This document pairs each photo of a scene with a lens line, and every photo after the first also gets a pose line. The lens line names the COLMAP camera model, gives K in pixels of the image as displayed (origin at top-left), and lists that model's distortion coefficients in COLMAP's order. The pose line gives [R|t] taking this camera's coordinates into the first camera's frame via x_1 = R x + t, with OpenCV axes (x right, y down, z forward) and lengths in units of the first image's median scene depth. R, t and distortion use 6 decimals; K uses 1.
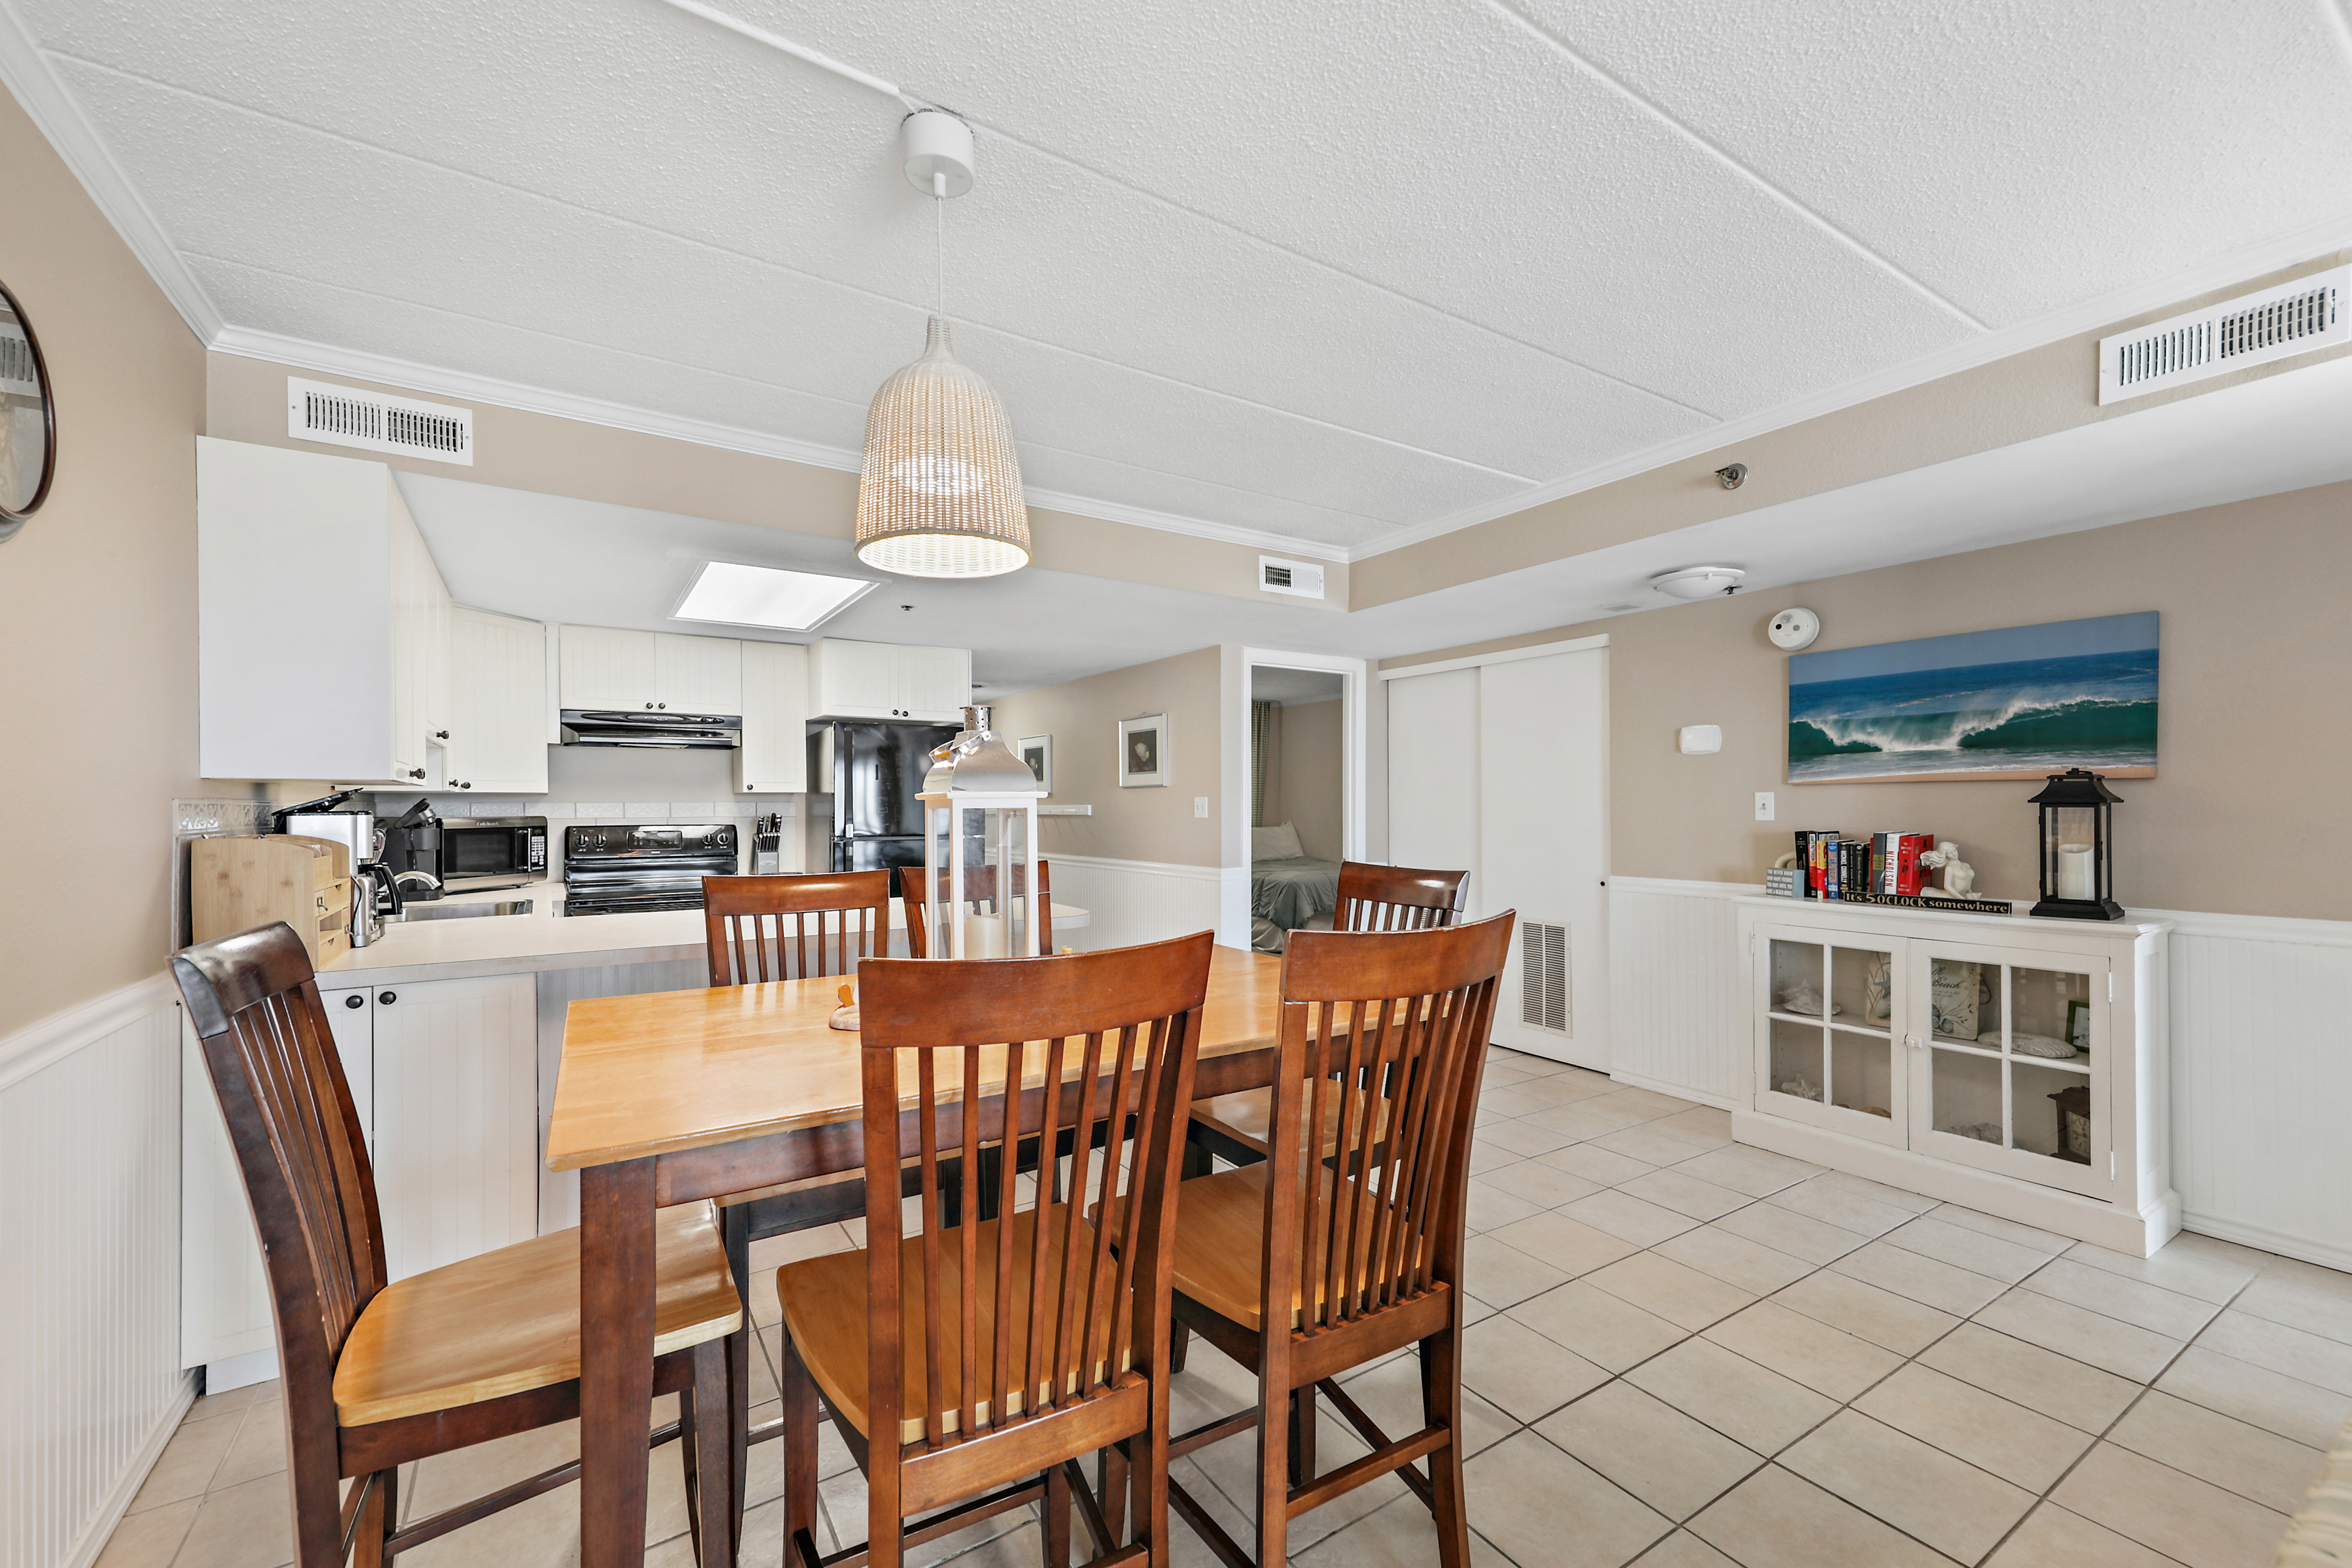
lens RADIAL K [[944.1, 0, 1177.0], [0, 944.1, 806.2], [0, 0, 1]] dist [0.028284, -0.005476]
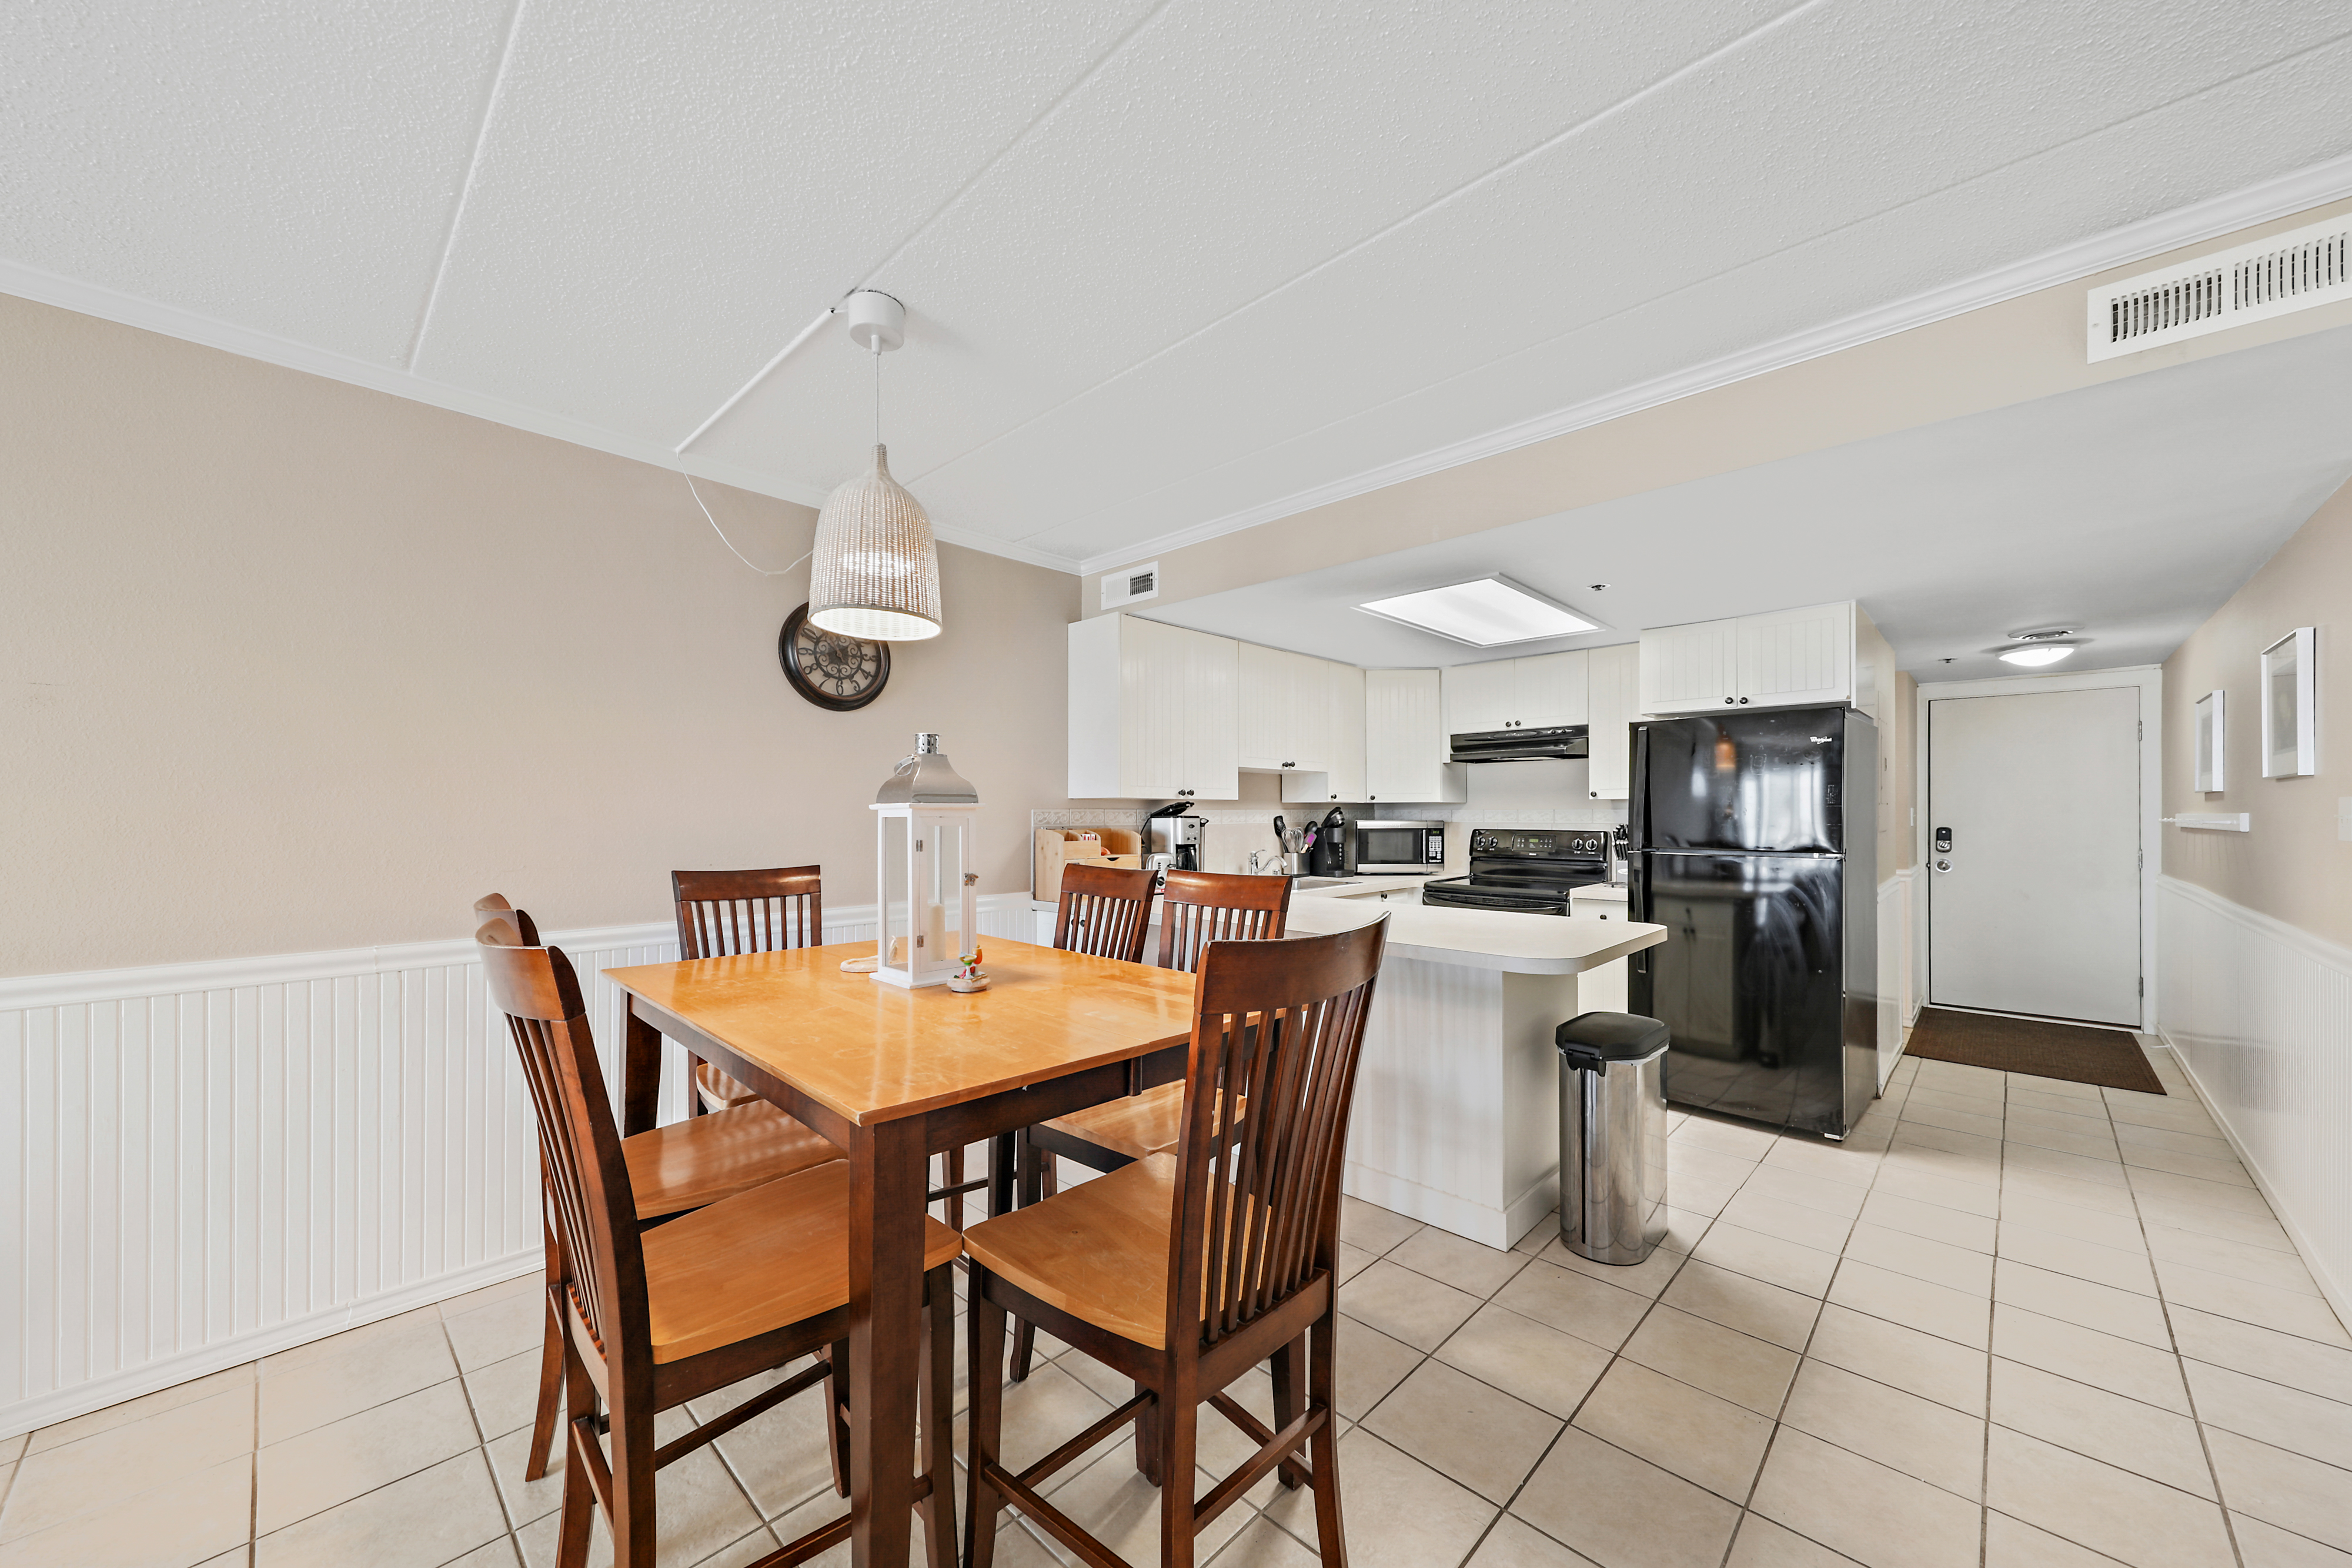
lens RADIAL K [[857.9, 0, 1176.8], [0, 857.9, 801.4], [0, 0, 1]] dist [0.006750, -0.000217]
pose [[0.225771, -0.009389, -0.974135, 0.430257], [-0.002727, 0.999944, -0.010269, -0.002878], [0.974177, 0.004975, 0.225732, 0.479926]]
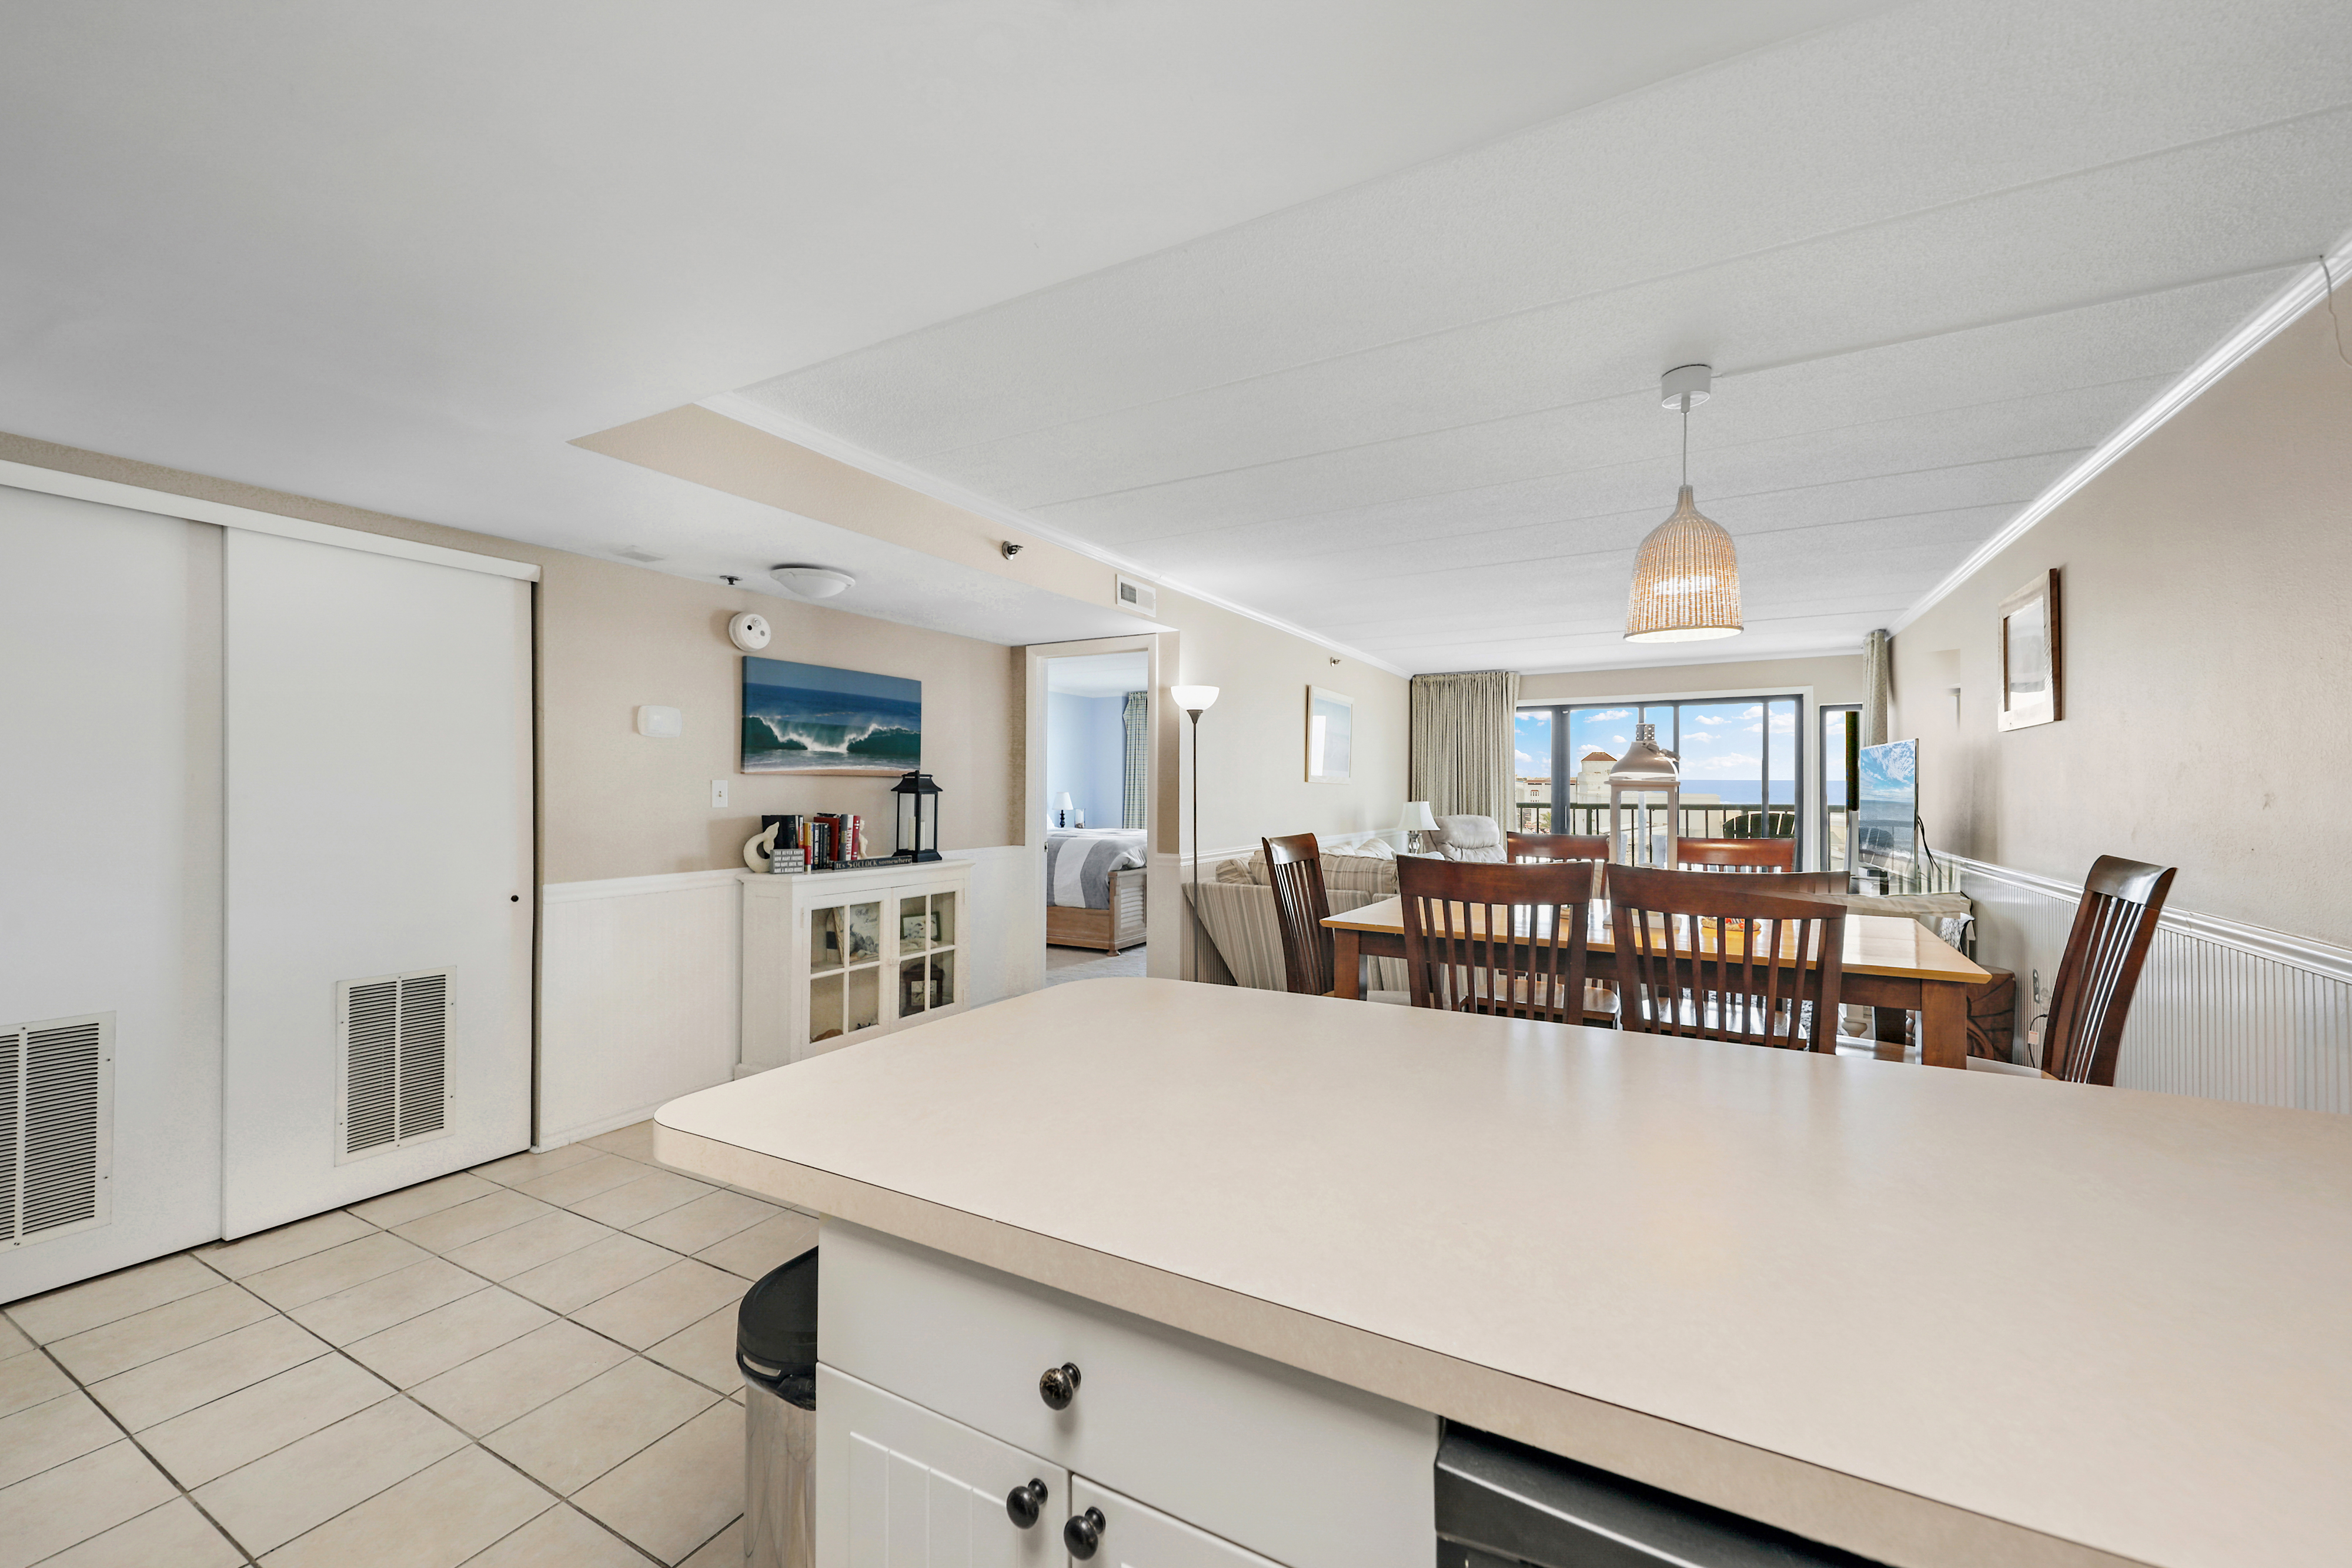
lens RADIAL K [[915.8, 0, 1185.4], [0, 915.8, 790.2], [0, 0, 1]] dist [0.013533, -0.004686]
pose [[-0.469386, 0.004989, 0.882979, -0.522269], [0.002736, 0.999987, -0.004196, 0.001808], [-0.882989, 0.000446, -0.469394, 1.057002]]
